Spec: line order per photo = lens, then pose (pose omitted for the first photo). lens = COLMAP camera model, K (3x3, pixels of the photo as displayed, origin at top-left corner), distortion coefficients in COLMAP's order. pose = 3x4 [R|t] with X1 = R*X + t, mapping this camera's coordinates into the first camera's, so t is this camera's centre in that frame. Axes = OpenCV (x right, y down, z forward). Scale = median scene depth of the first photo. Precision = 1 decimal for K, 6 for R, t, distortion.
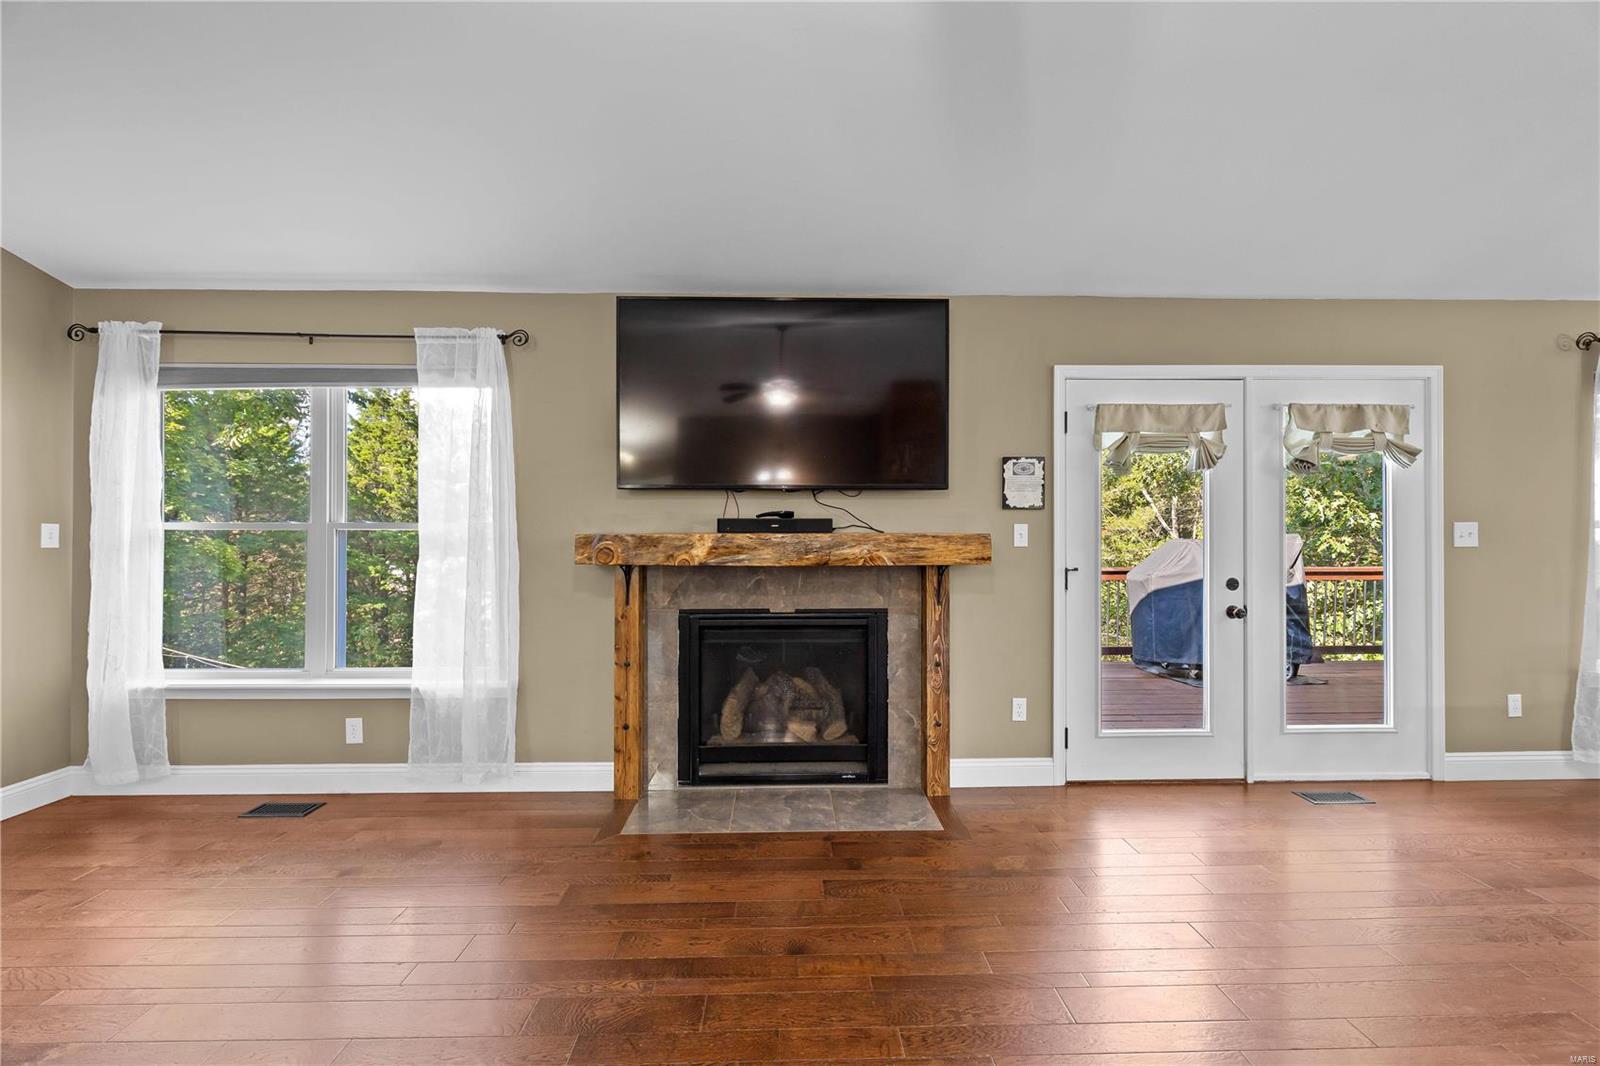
lens RADIAL K [[627.6, 0, 802.7], [0, 627.6, 536.4], [0, 0, 1]] dist [-0.001104, 0.000174]
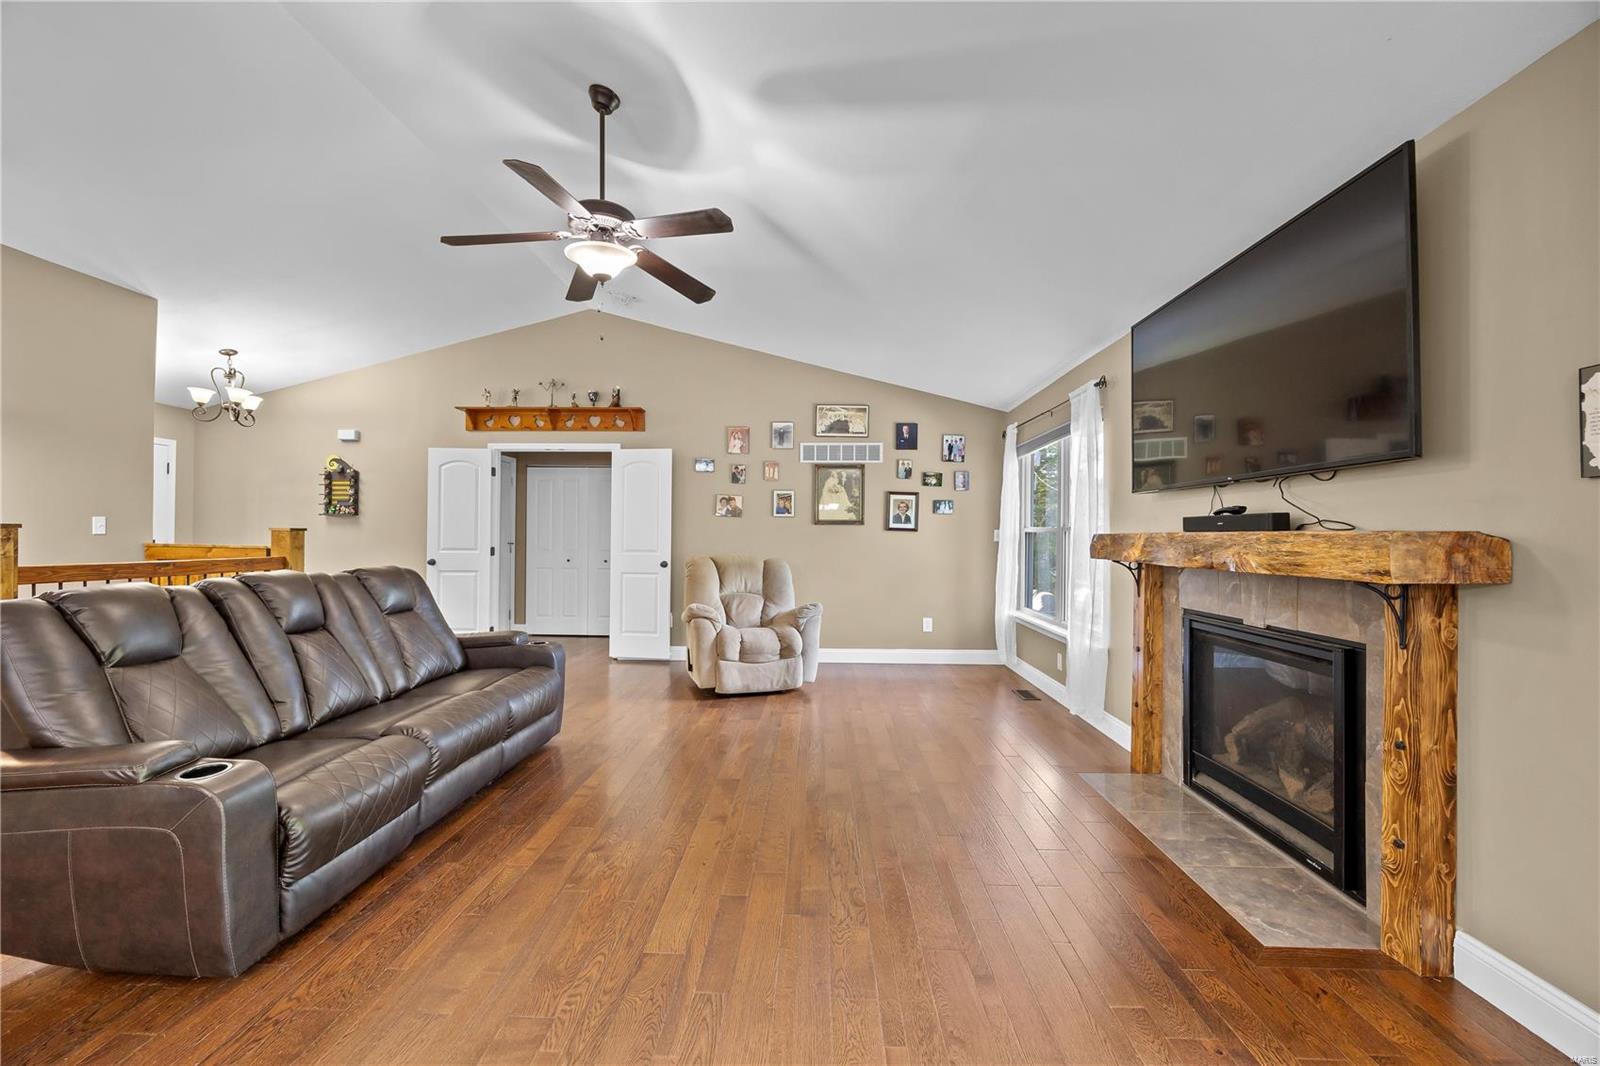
lens RADIAL K [[627.6, 0, 800.6], [0, 627.6, 543.0], [0, 0, 1]] dist [-0.001104, 0.000174]
pose [[-0.057946, 0.012048, -0.998247, 0.842494], [-0.002693, 0.999922, 0.012224, 0.001362], [0.998316, 0.003397, -0.057909, 0.446594]]
